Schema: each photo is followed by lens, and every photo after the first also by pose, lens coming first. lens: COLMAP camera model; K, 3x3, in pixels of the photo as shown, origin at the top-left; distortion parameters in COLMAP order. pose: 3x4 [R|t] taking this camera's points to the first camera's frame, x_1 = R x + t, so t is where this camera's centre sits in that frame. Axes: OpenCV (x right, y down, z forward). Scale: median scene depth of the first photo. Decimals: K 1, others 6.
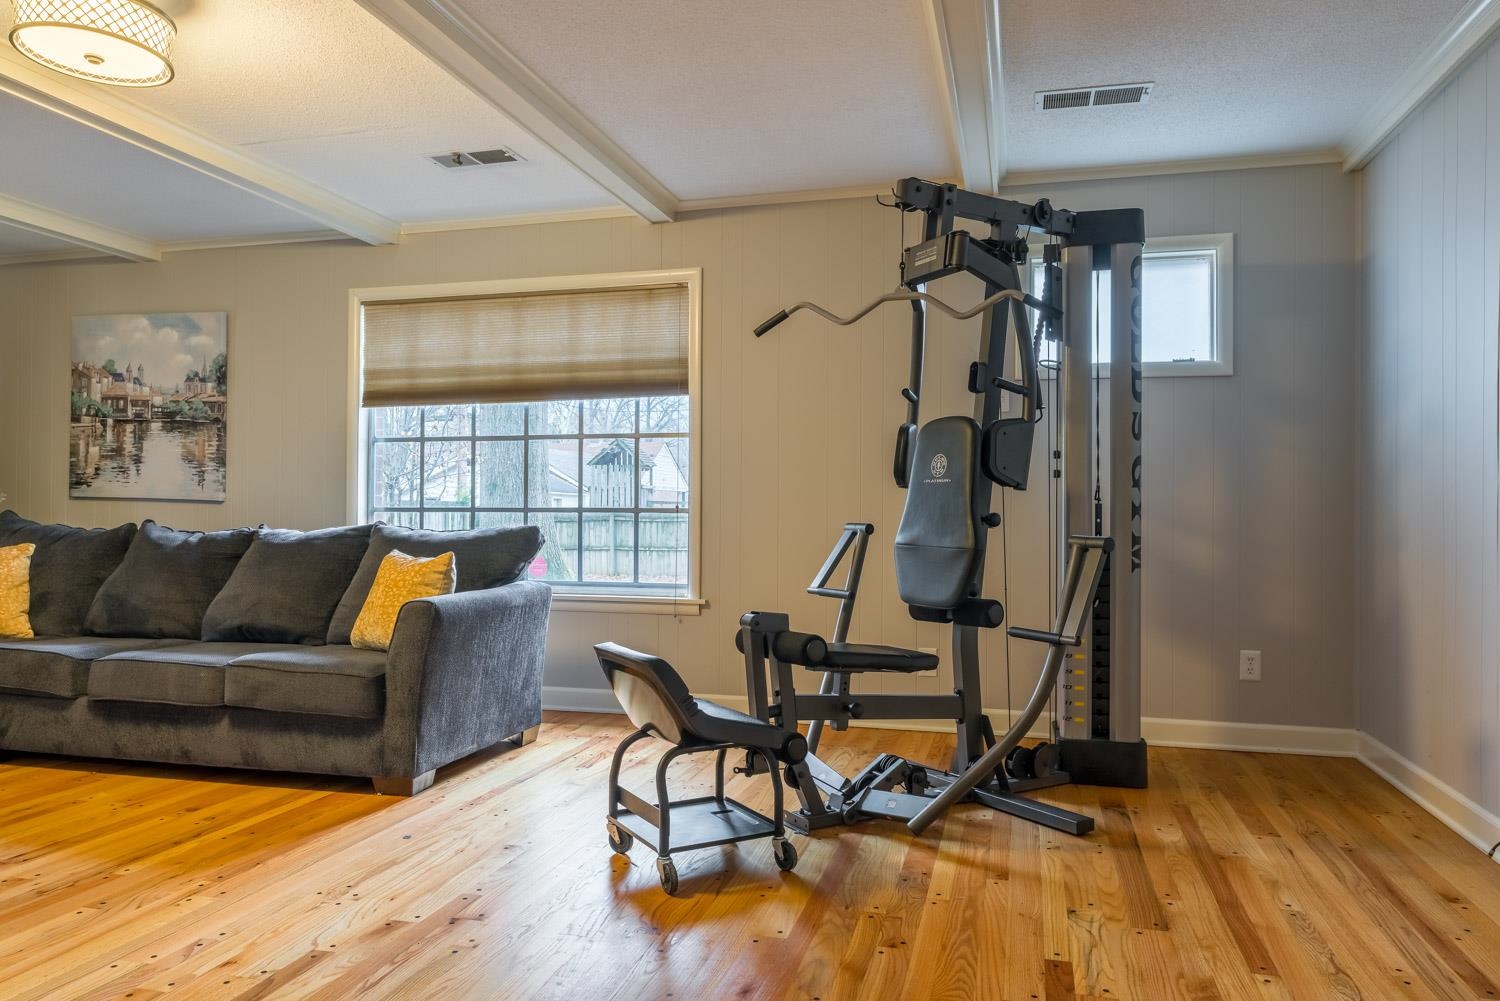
lens RADIAL K [[1064.2, 0, 747.3], [0, 1064.2, 511.8], [0, 0, 1]] dist [0.003609, 0.002994]
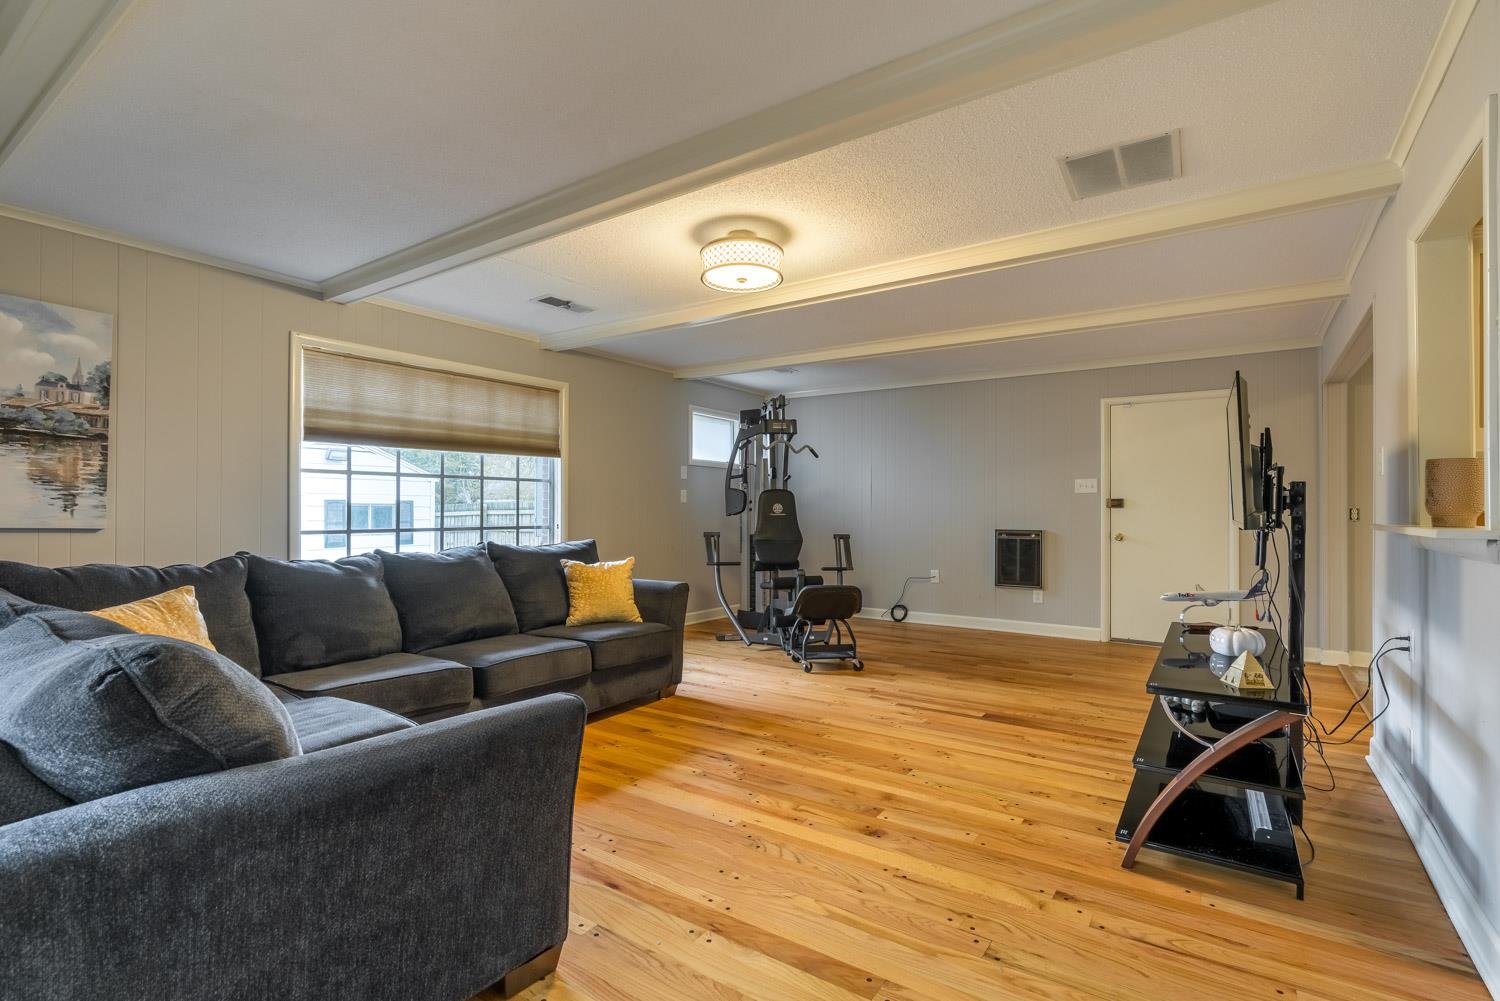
lens RADIAL K [[699.3, 0, 752.9], [0, 699.3, 497.6], [0, 0, 1]] dist [-0.002104, -0.000129]
pose [[0.335949, 0.015070, 0.941759, -0.931063], [0.004292, 0.999837, -0.017531, -0.025745], [-0.941870, 0.009932, 0.335830, 0.332674]]
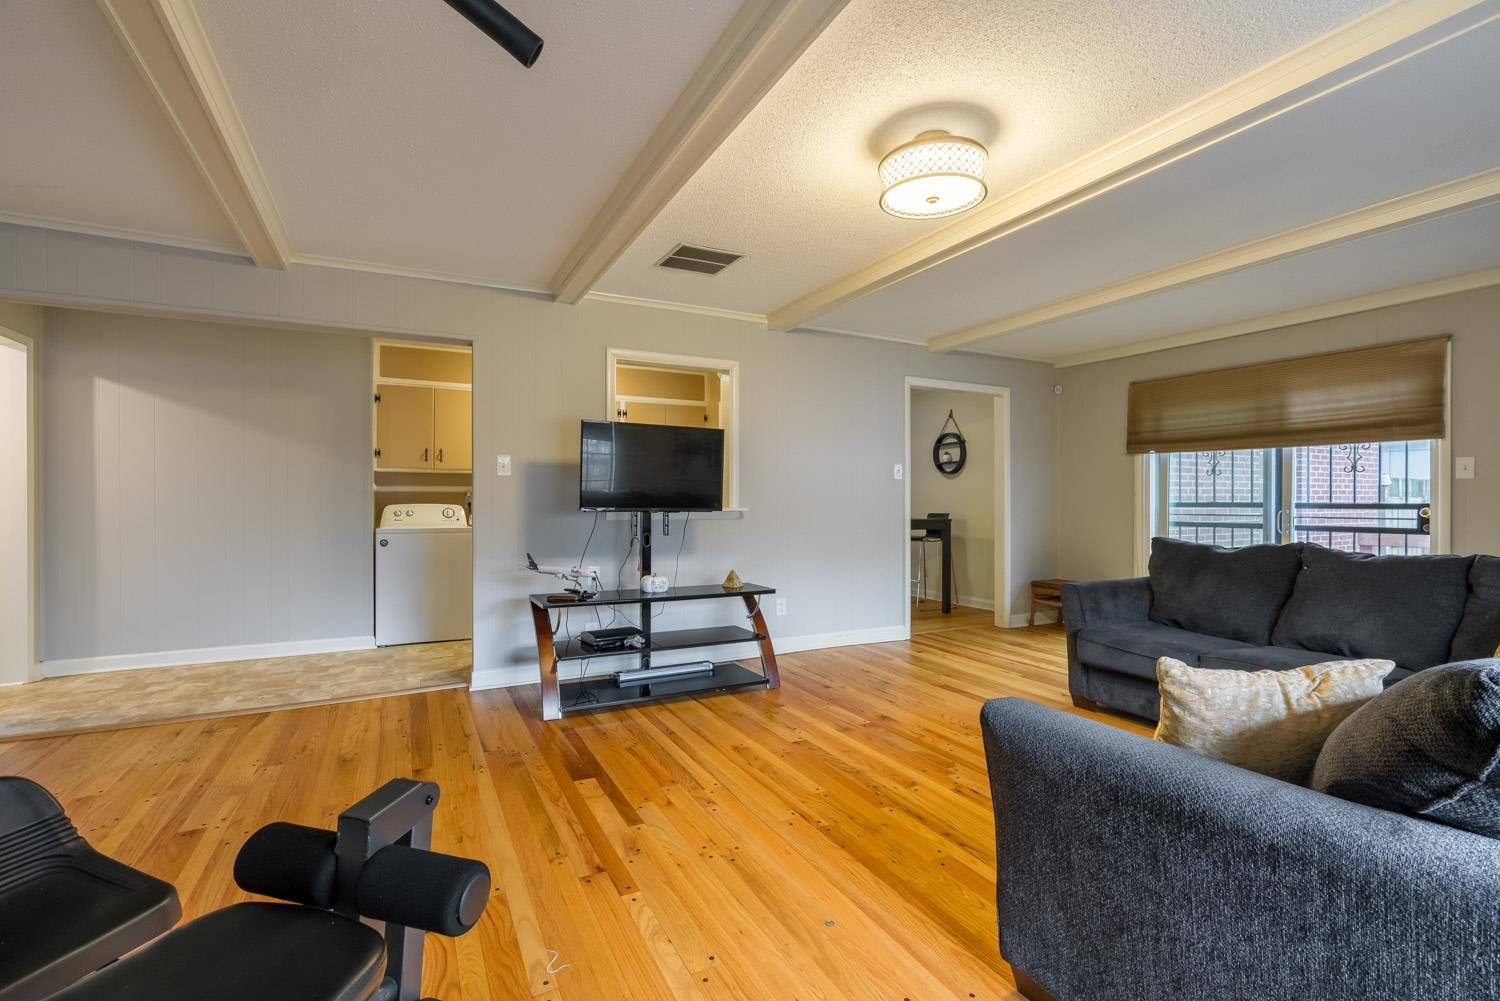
lens RADIAL K [[676.9, 0, 765.2], [0, 676.9, 500.2], [0, 0, 1]] dist [-0.010426, 0.003984]
pose [[-0.729604, -0.001980, -0.683867, 0.066301], [-0.004665, 0.999987, 0.002083, -0.032047], [0.683854, 0.004710, -0.729604, 0.820167]]
